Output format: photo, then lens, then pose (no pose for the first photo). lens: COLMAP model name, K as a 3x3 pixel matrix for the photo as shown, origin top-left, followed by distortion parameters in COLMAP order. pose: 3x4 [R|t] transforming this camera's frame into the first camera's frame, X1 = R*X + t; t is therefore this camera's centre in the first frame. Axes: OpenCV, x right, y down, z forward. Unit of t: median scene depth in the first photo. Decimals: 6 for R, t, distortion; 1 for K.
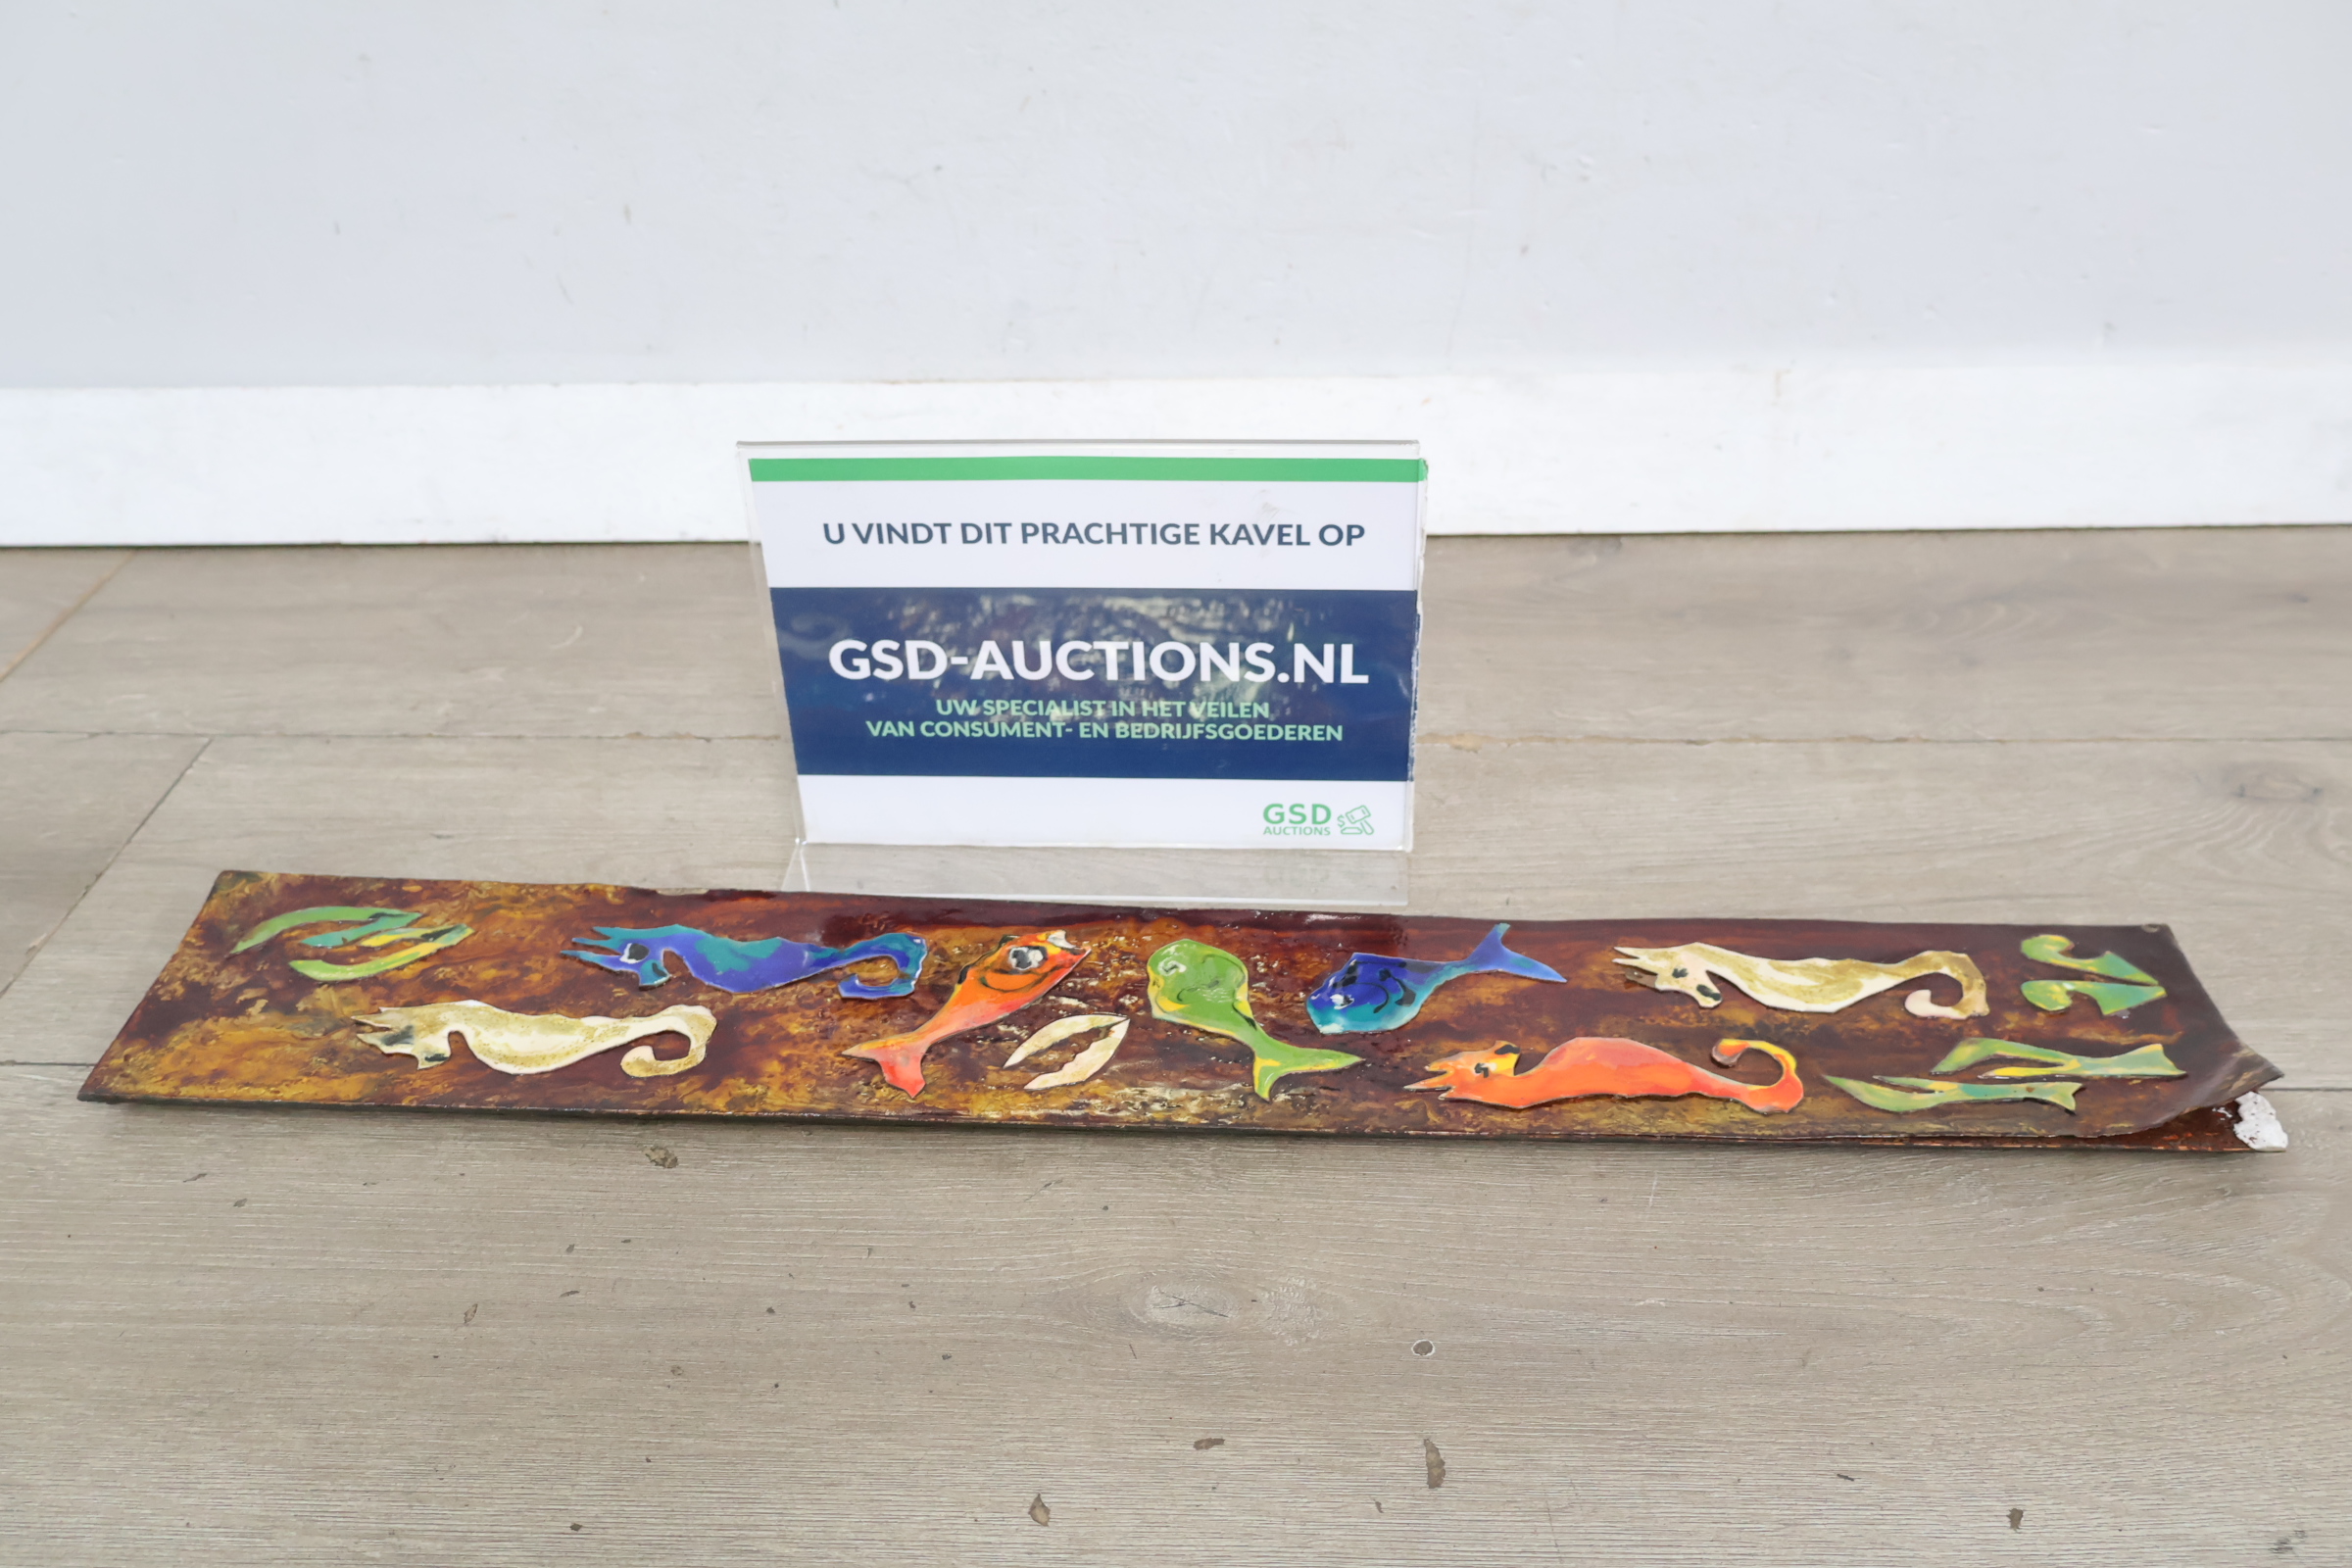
lens RADIAL K [[2108.8, 0, 1166.4], [0, 2108.8, 790.4], [0, 0, 1]] dist [0.000687, 0.000343]
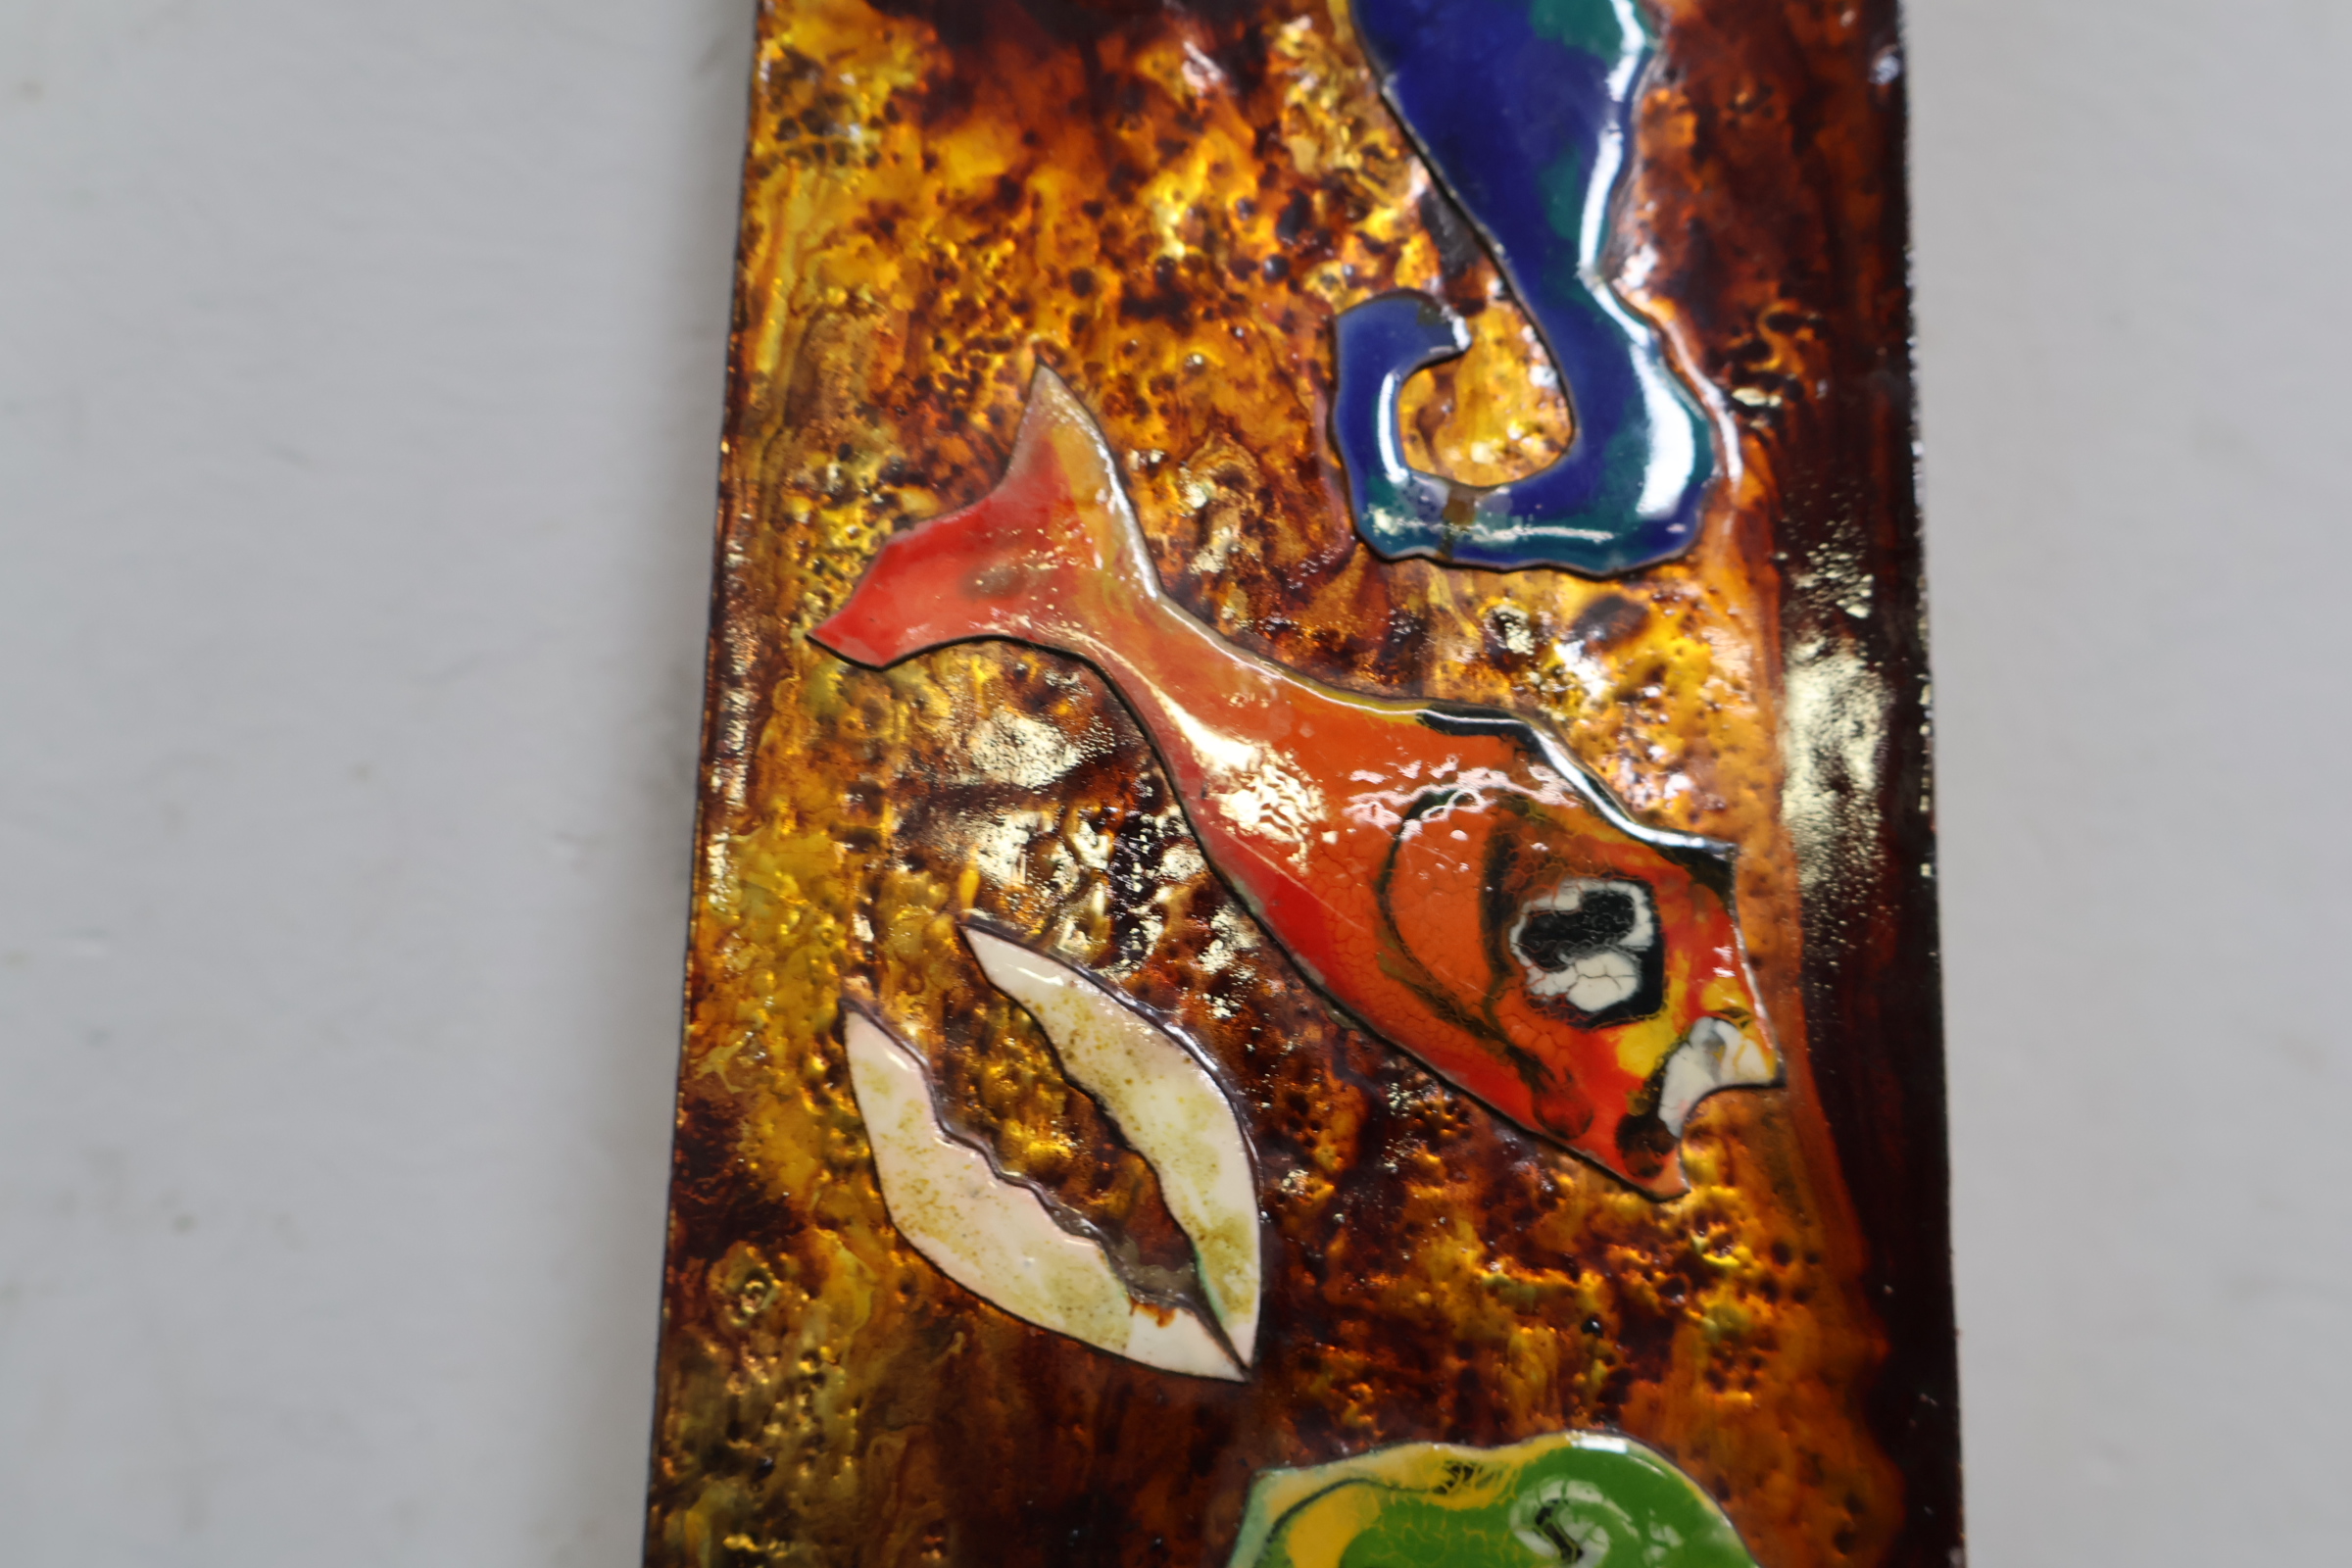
lens RADIAL K [[2108.8, 0, 1166.4], [0, 2108.8, 790.4], [0, 0, 1]] dist [0.000687, 0.000343]
pose [[0.037846, 0.984200, -0.172968, -0.044508], [-0.544574, 0.165444, 0.822233, -0.114081], [0.837858, 0.063076, 0.542231, 0.851875]]
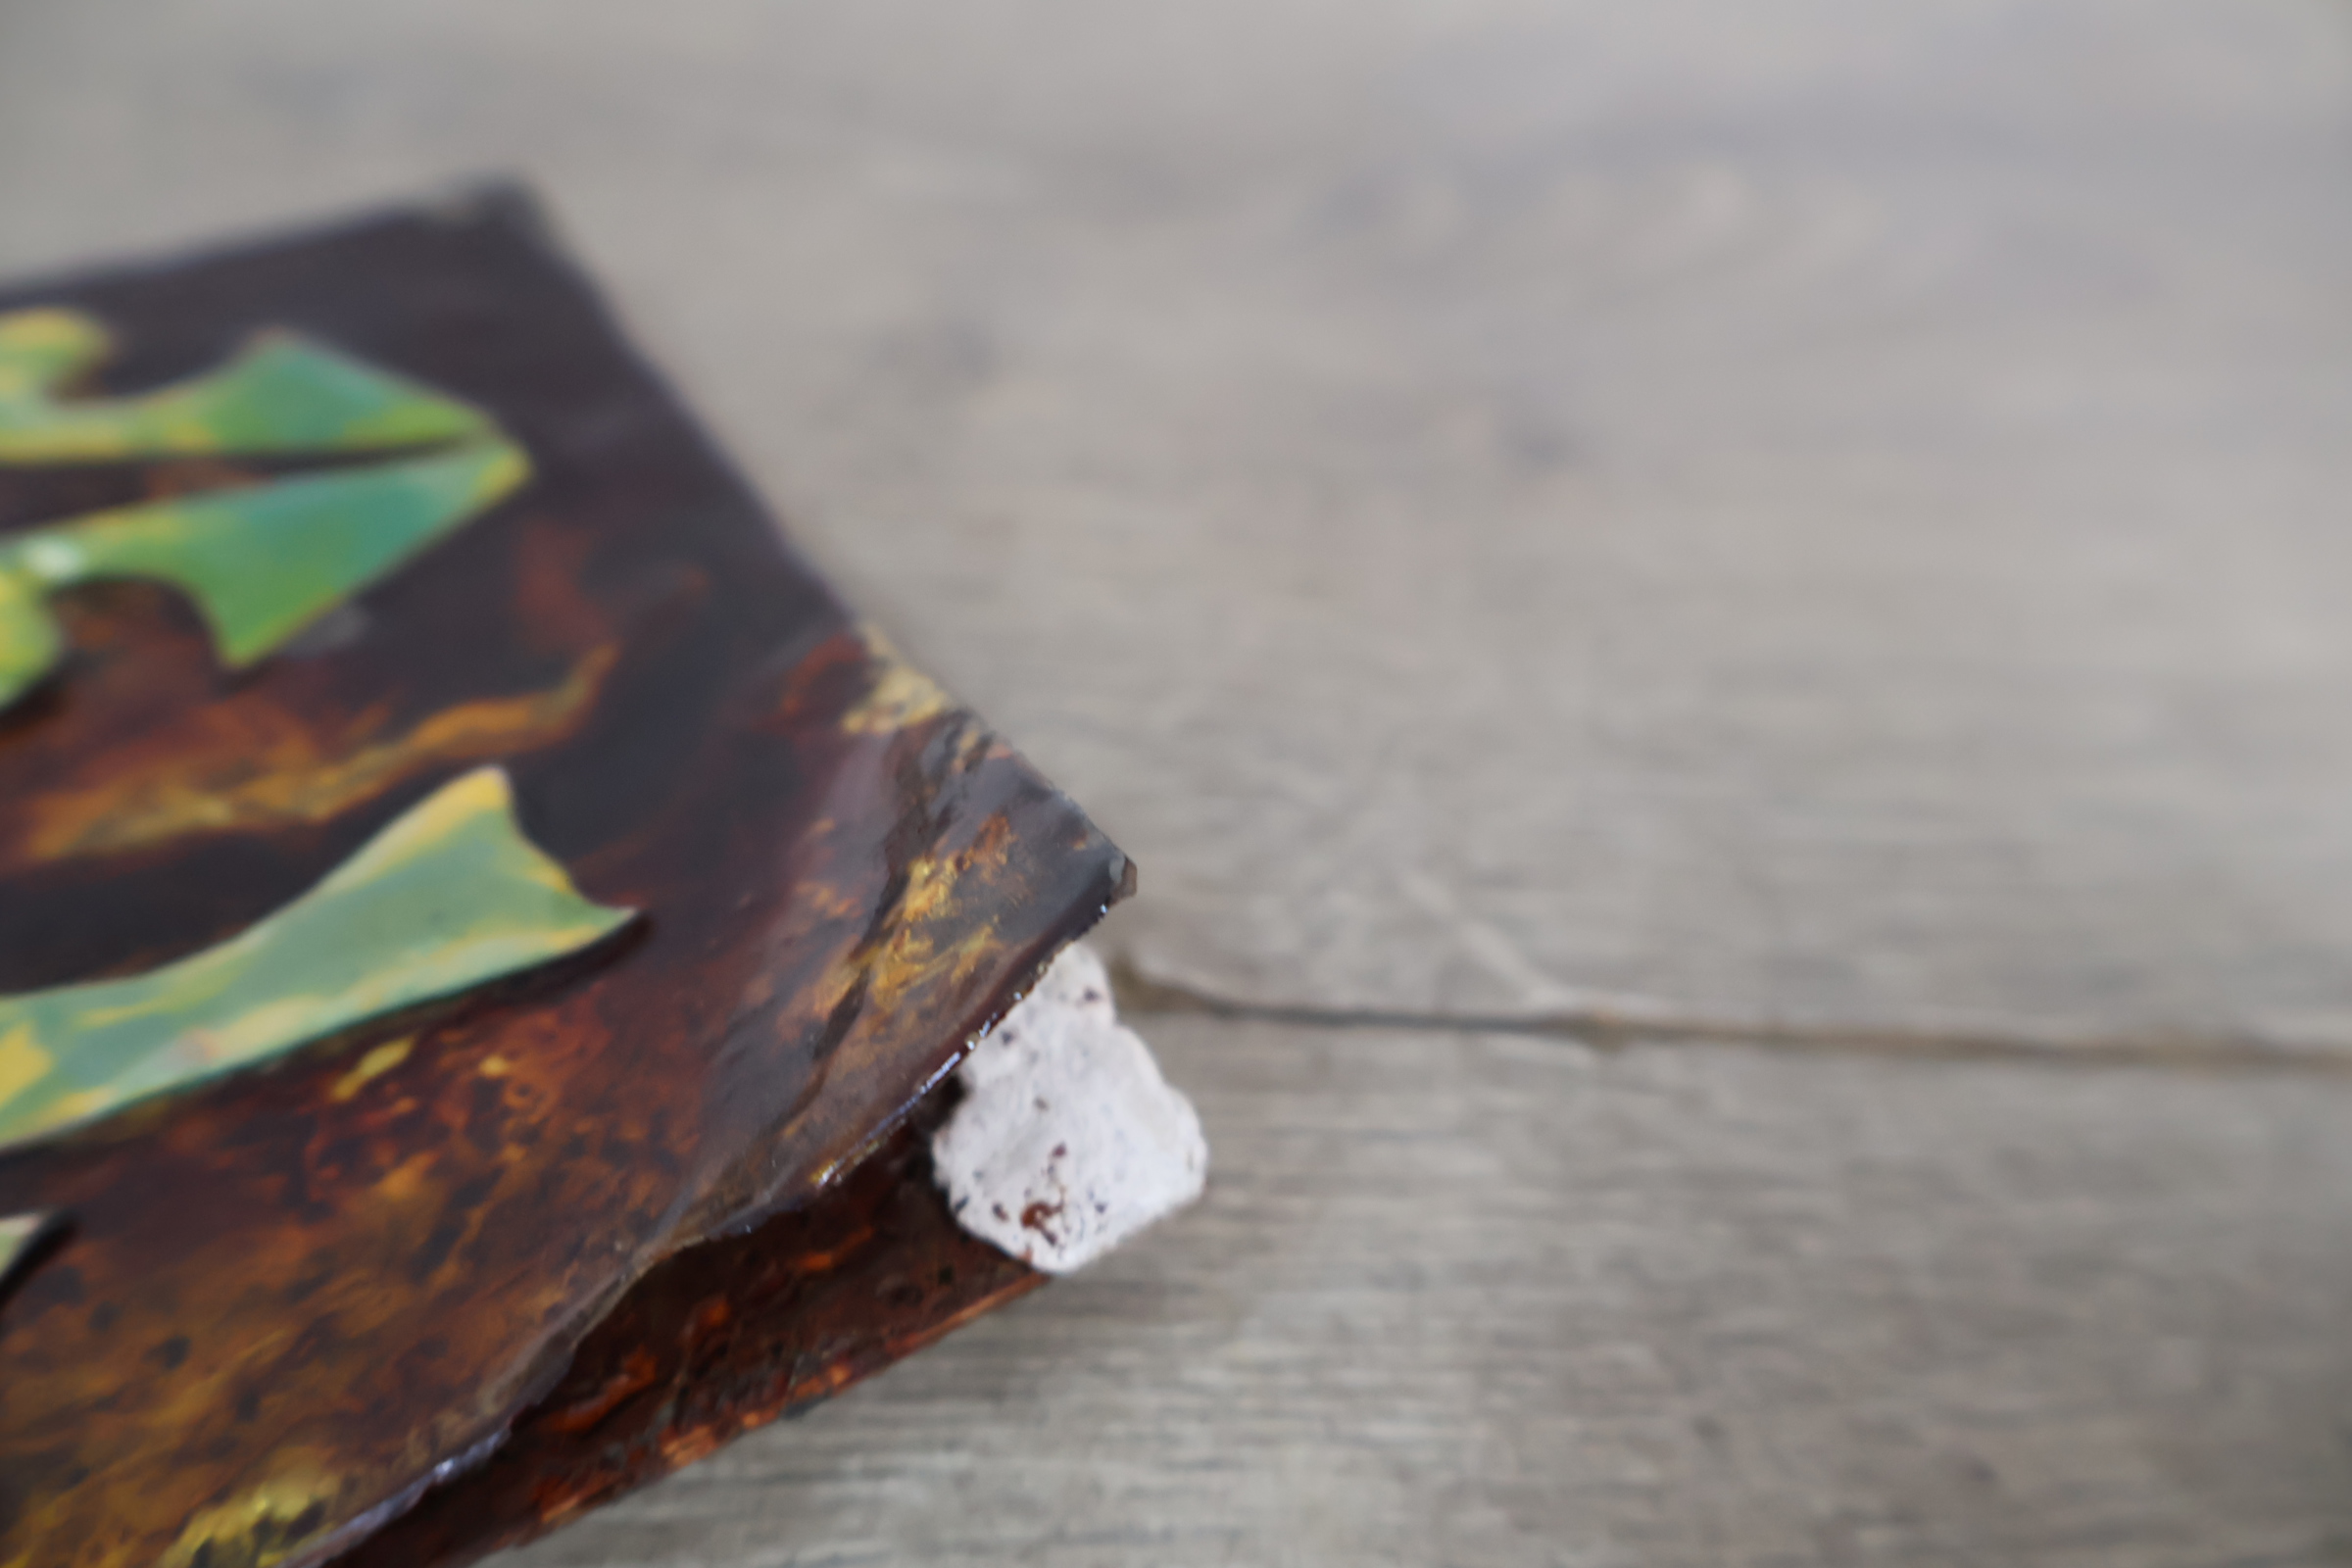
lens RADIAL K [[1963.3, 0, 1176.0], [0, 1963.3, 784.0], [0, 0, 1]] dist [-0.006674, -0.007916]
pose [[0.803026, -0.329769, 0.496389, 0.413801], [0.187839, 0.930547, 0.314323, 0.074669], [-0.565567, -0.159168, 0.809197, 0.788405]]
